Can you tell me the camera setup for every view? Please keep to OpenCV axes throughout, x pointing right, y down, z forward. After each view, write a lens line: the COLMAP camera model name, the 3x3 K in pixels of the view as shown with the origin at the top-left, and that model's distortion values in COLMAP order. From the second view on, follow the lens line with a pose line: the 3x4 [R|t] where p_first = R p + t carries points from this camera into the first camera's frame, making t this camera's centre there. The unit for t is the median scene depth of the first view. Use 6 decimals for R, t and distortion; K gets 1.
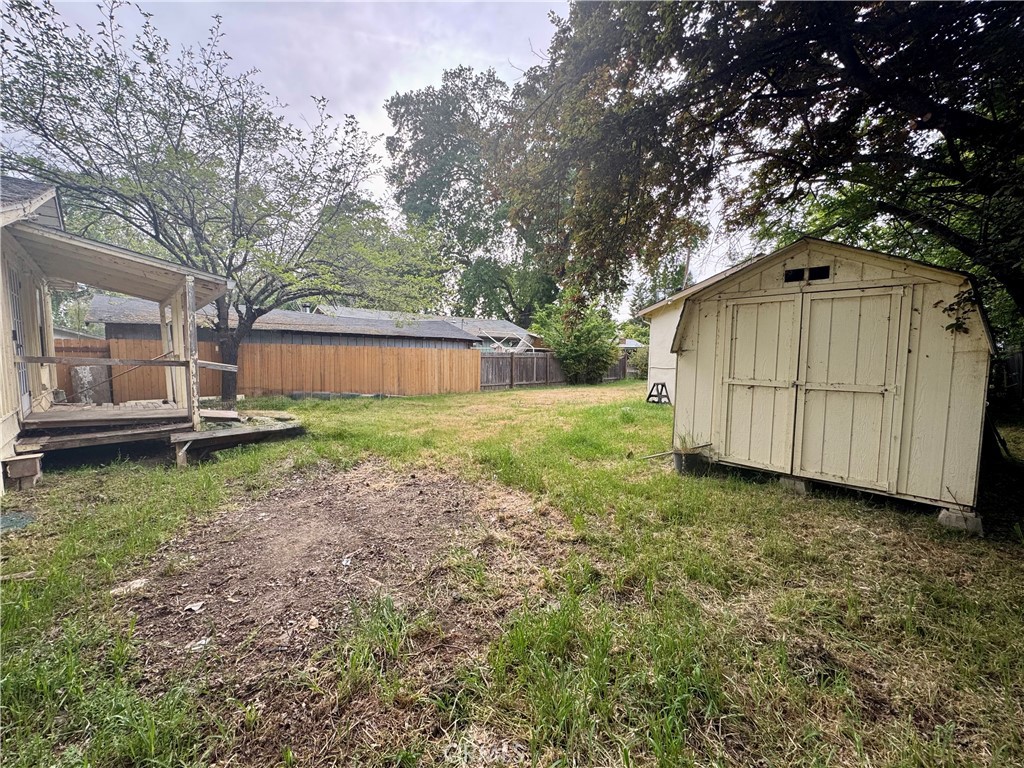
lens RADIAL K [[411.9, 0, 509.2], [0, 411.9, 385.5], [0, 0, 1]] dist [-0.001083, -0.000549]
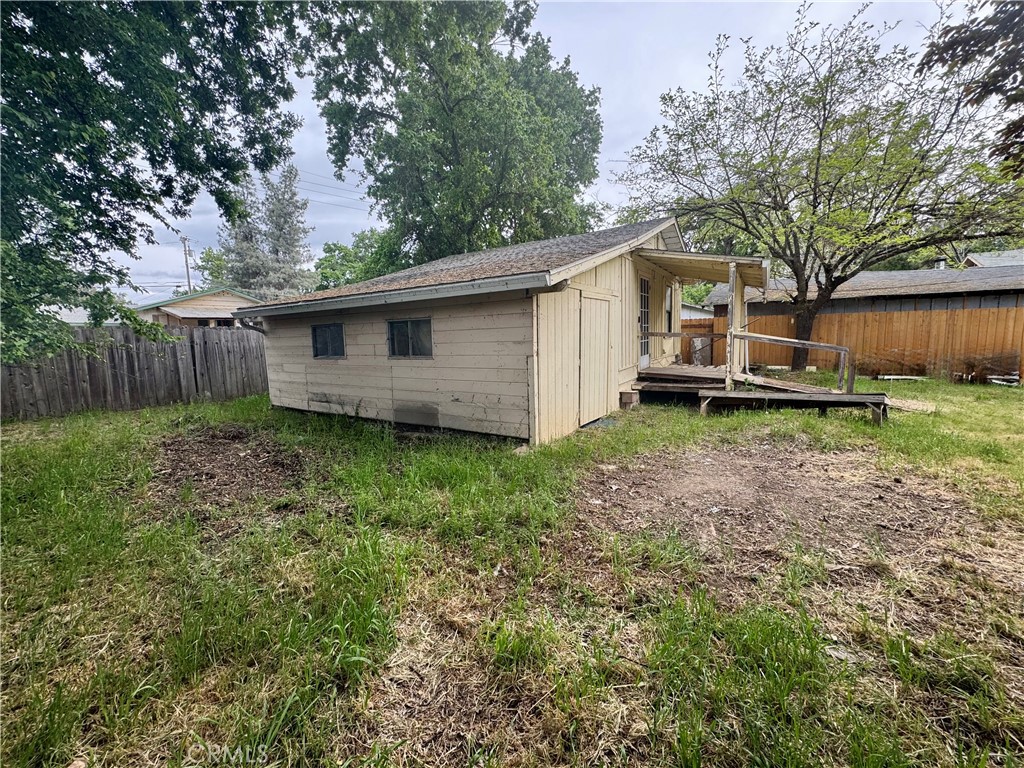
lens RADIAL K [[411.9, 0, 506.4], [0, 411.9, 385.6], [0, 0, 1]] dist [-0.001083, -0.000549]
pose [[0.217136, 0.108953, -0.970042, 0.351019], [-0.042421, 0.993866, 0.102133, -0.003497], [0.975219, 0.018973, 0.220426, 0.116085]]
